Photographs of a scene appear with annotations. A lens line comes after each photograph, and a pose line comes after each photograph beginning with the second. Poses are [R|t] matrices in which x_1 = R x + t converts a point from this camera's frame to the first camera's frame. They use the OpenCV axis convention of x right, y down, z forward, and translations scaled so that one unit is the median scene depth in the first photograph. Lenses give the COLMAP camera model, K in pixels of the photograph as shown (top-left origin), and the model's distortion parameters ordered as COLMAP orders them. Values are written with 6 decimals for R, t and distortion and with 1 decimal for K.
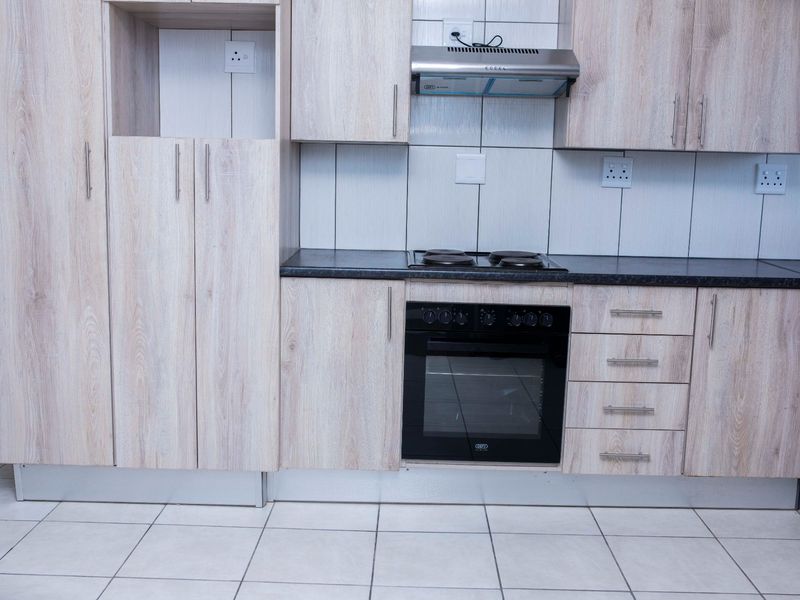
lens RADIAL K [[858.9, 0, 398.9], [0, 858.9, 297.2], [0, 0, 1]] dist [-0.026137, 0.000000]
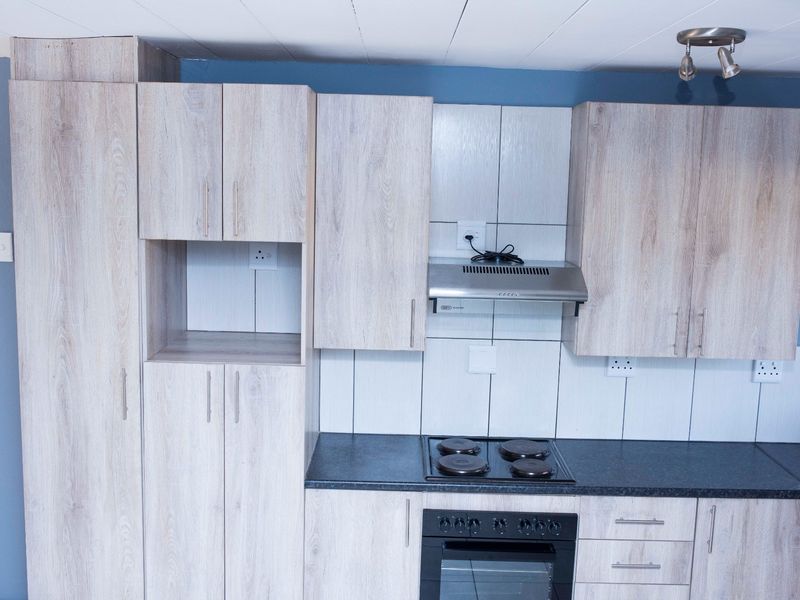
lens RADIAL K [[858.9, 0, 400.5], [0, 858.9, 302.3], [0, 0, 1]] dist [-0.026137, 0.000000]
pose [[0.999993, 0.003450, 0.001740, -0.021999], [-0.003428, 0.999917, -0.012435, -0.237382], [-0.001783, 0.012429, 0.999921, -0.060901]]
